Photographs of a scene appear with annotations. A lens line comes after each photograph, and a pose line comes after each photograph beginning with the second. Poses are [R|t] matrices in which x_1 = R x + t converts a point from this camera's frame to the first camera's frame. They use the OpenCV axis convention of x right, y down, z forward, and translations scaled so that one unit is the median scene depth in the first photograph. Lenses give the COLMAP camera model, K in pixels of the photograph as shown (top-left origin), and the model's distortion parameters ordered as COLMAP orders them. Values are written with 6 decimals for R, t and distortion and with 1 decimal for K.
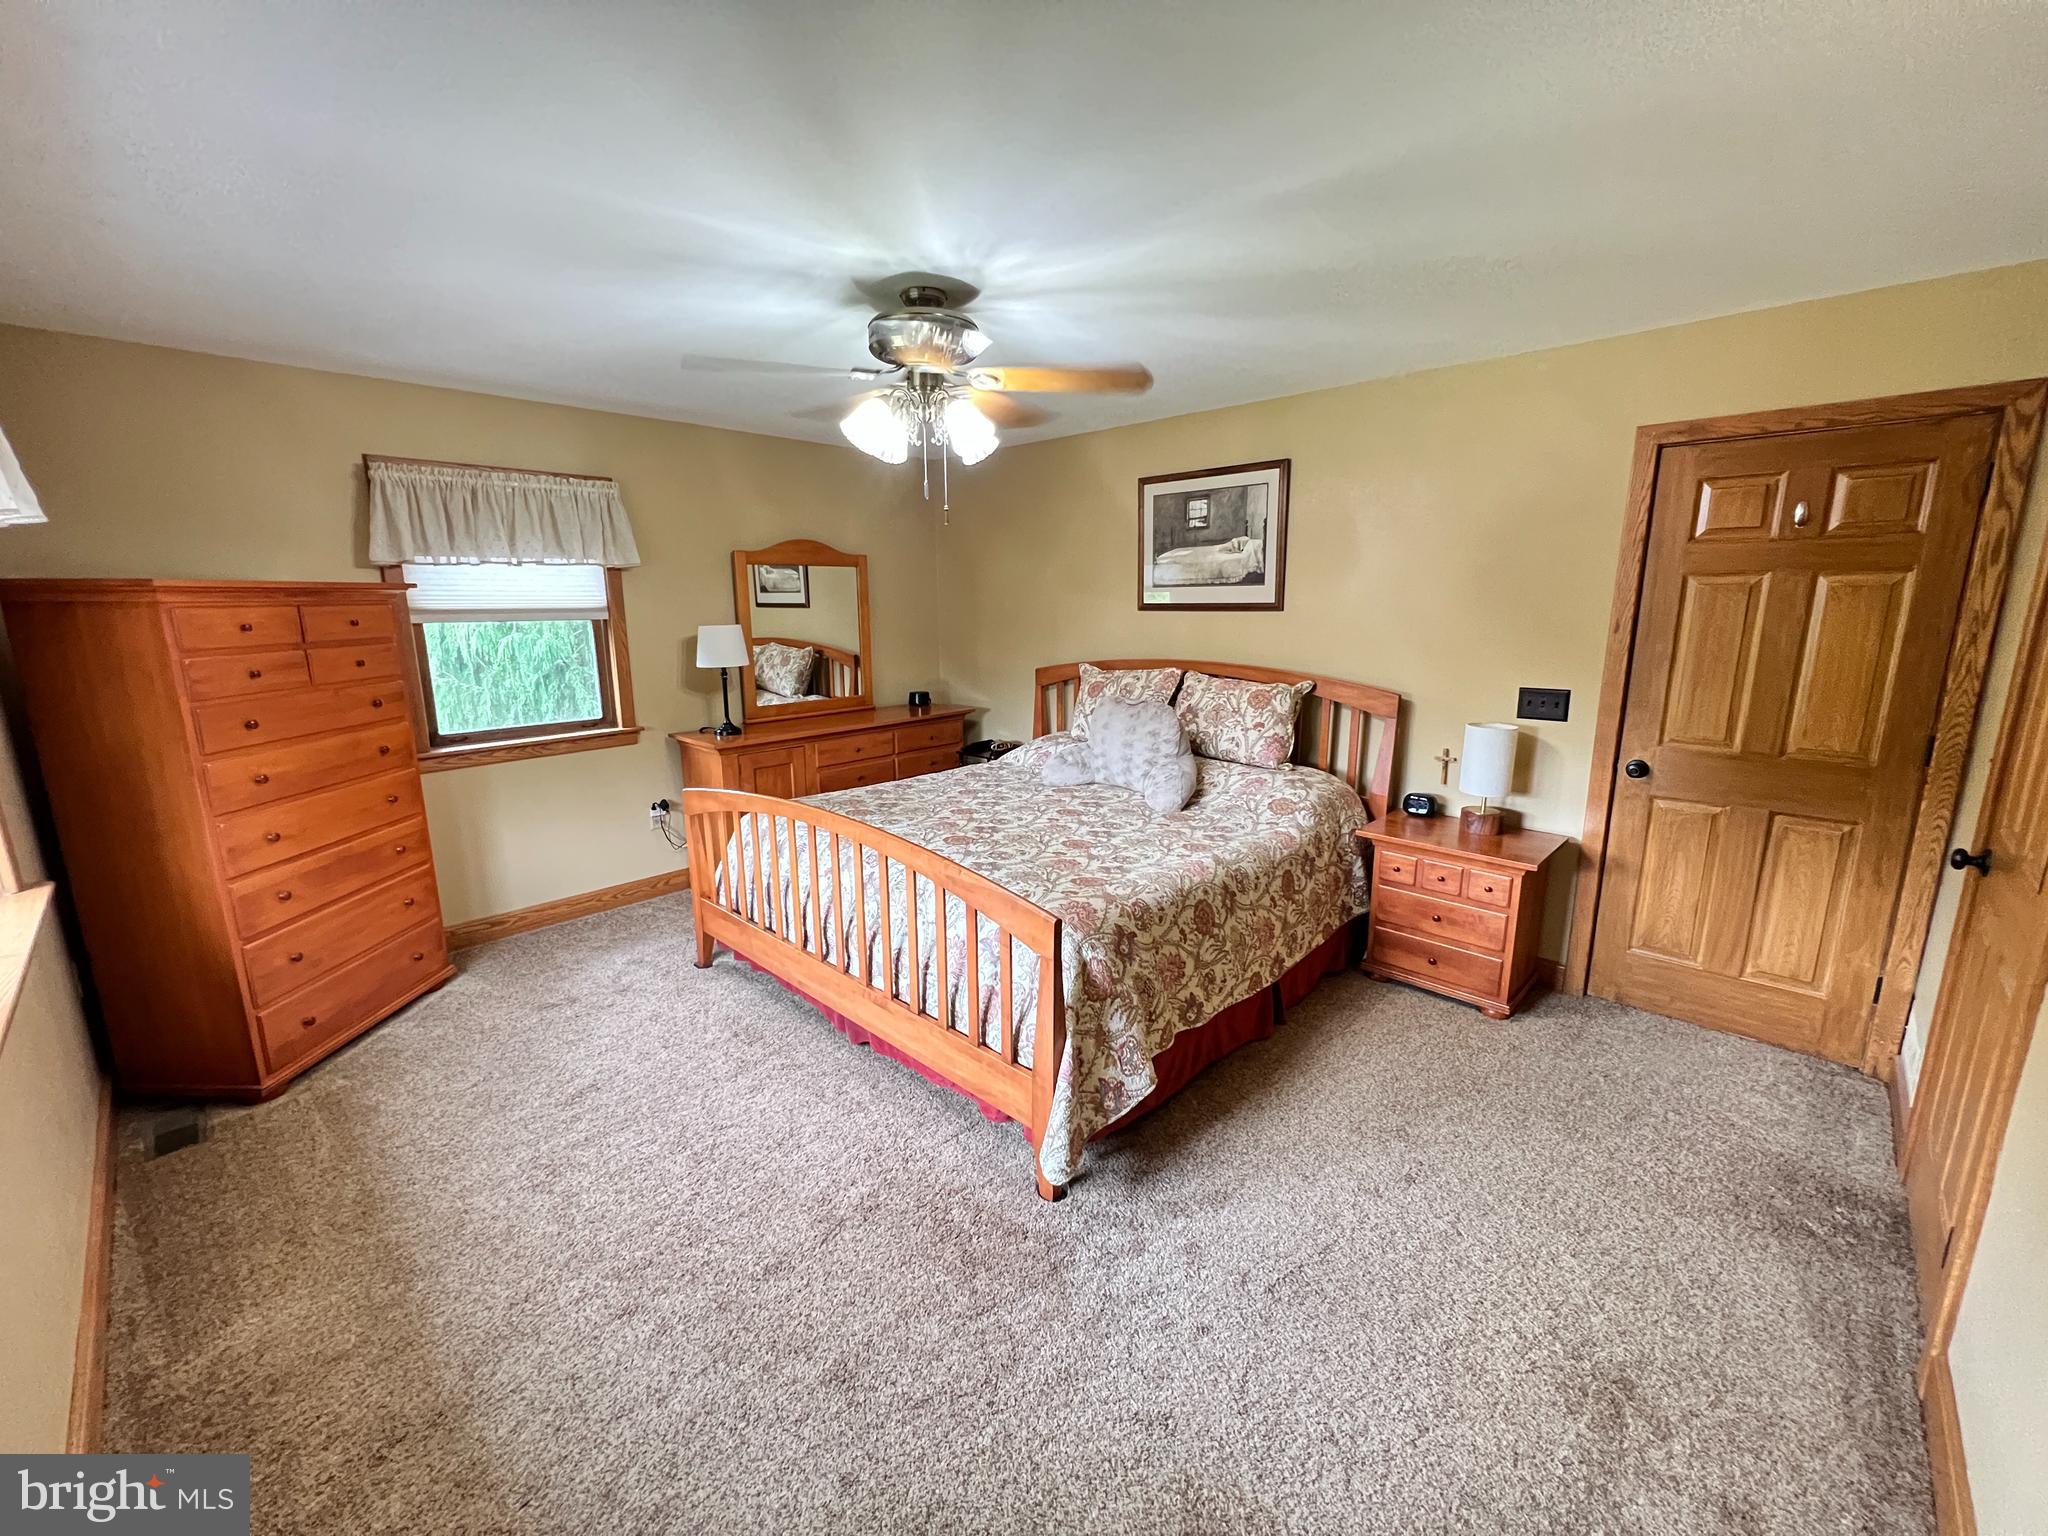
lens RADIAL K [[824.3, 0, 1016.5], [0, 824.3, 765.3], [0, 0, 1]] dist [0.001411, -0.000179]
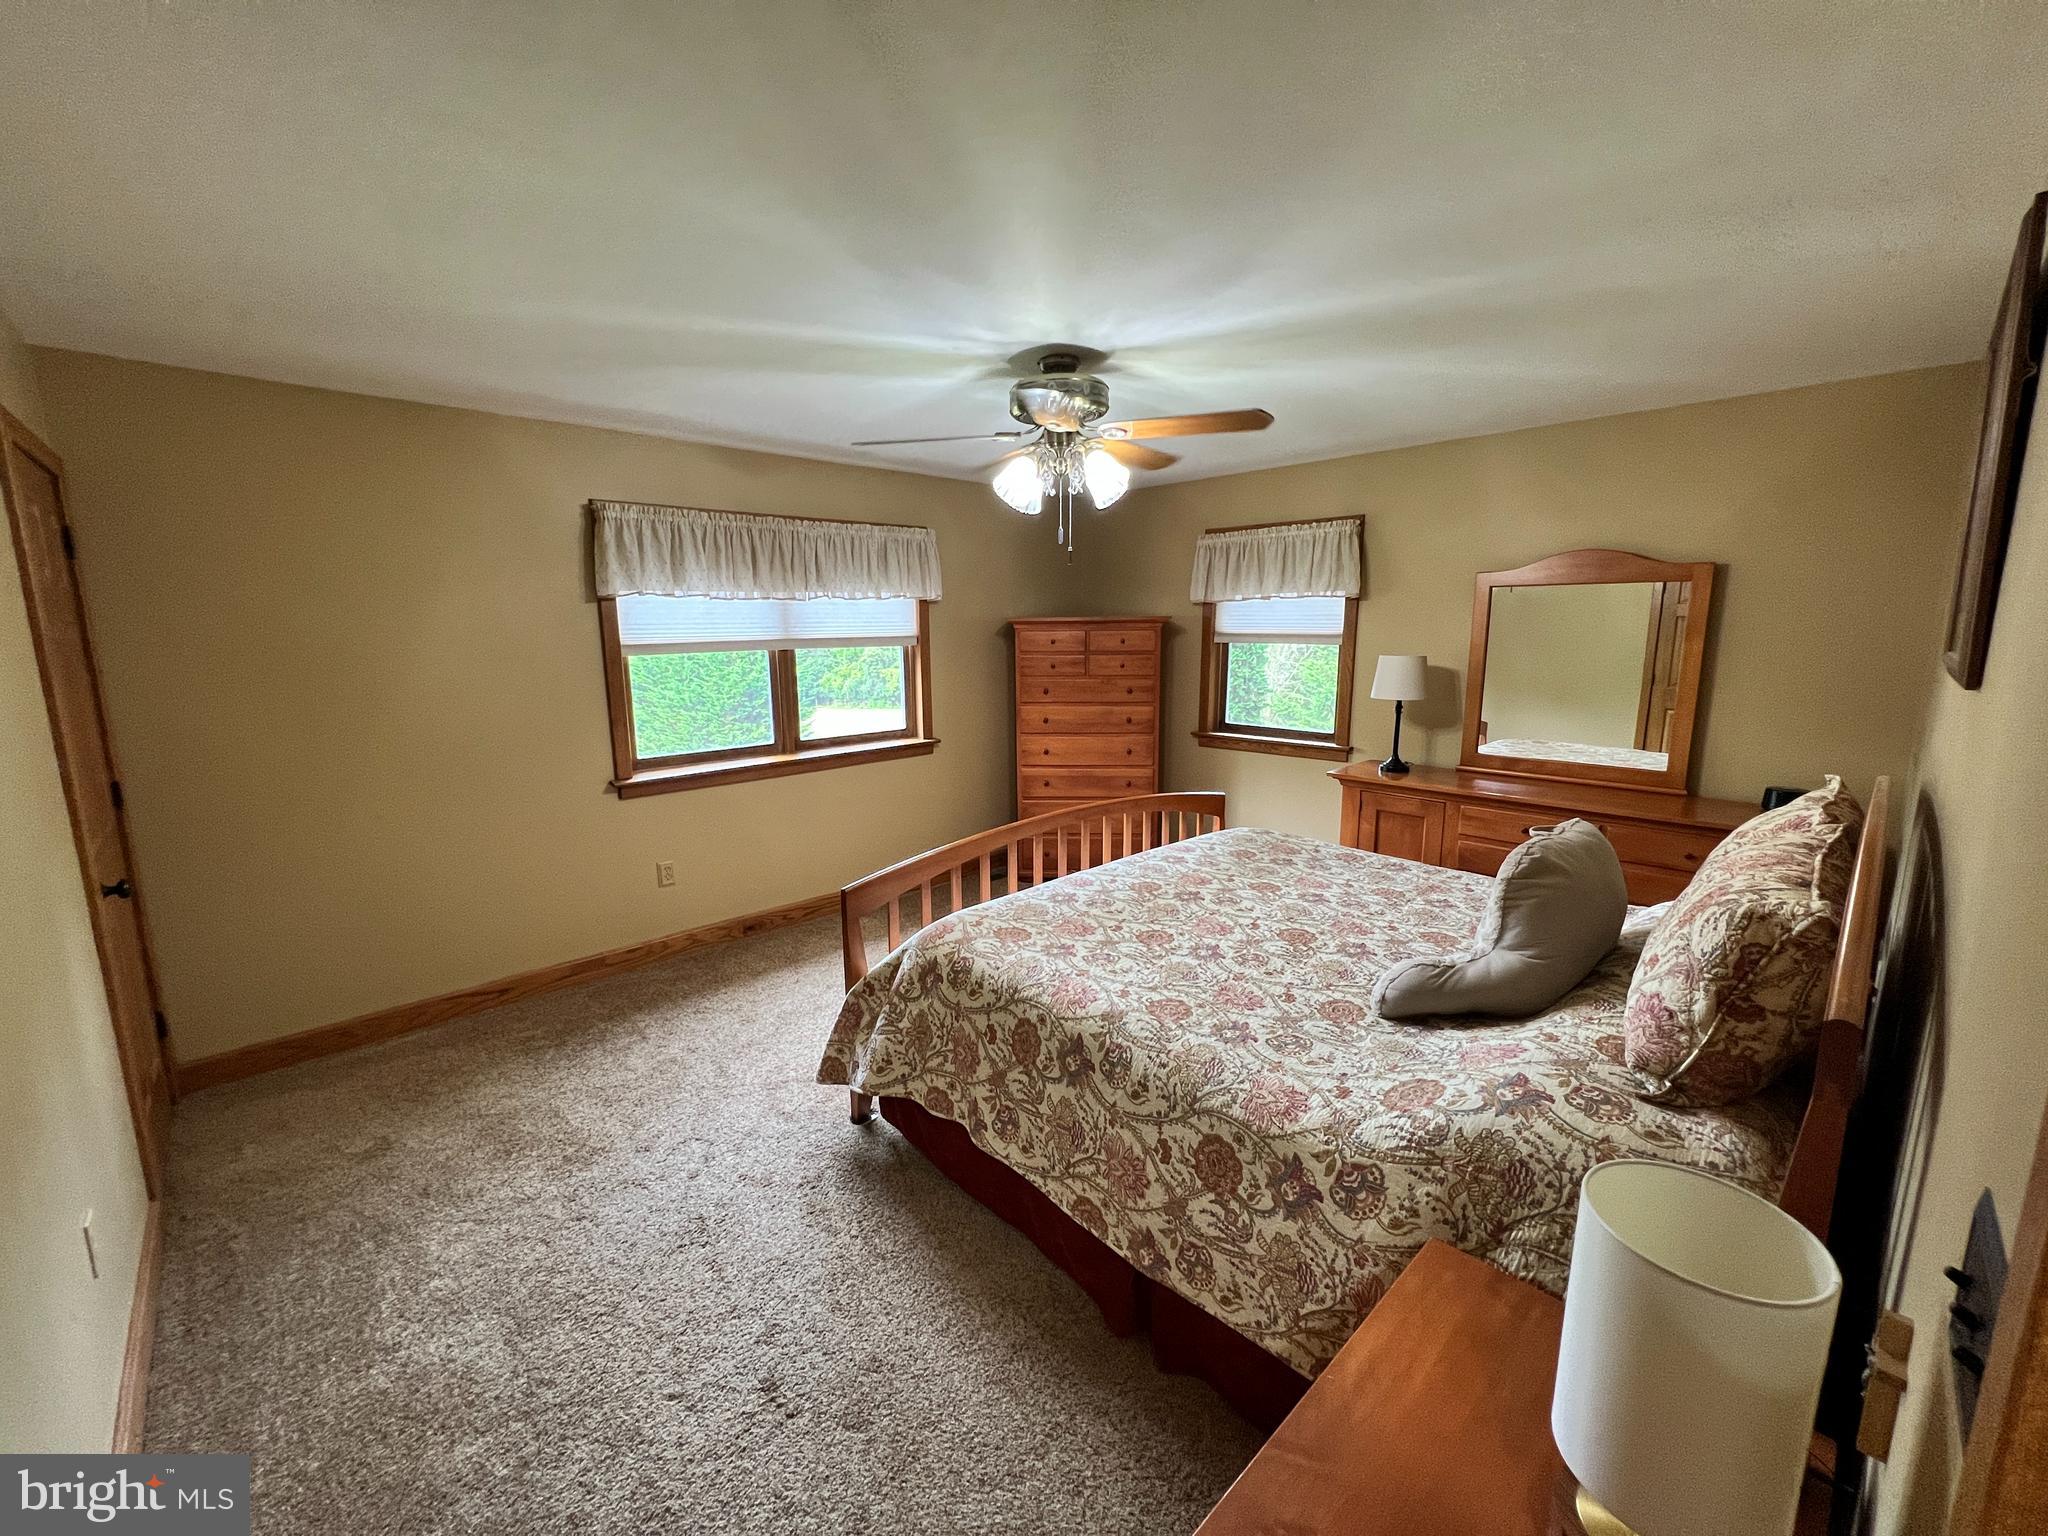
lens RADIAL K [[824.3, 0, 1021.0], [0, 824.3, 767.6], [0, 0, 1]] dist [0.001411, -0.000179]
pose [[-0.049034, 0.179689, -0.982501, 0.873770], [-0.192436, 0.963554, 0.185828, -0.196278], [0.980084, 0.198181, -0.012668, 0.873805]]
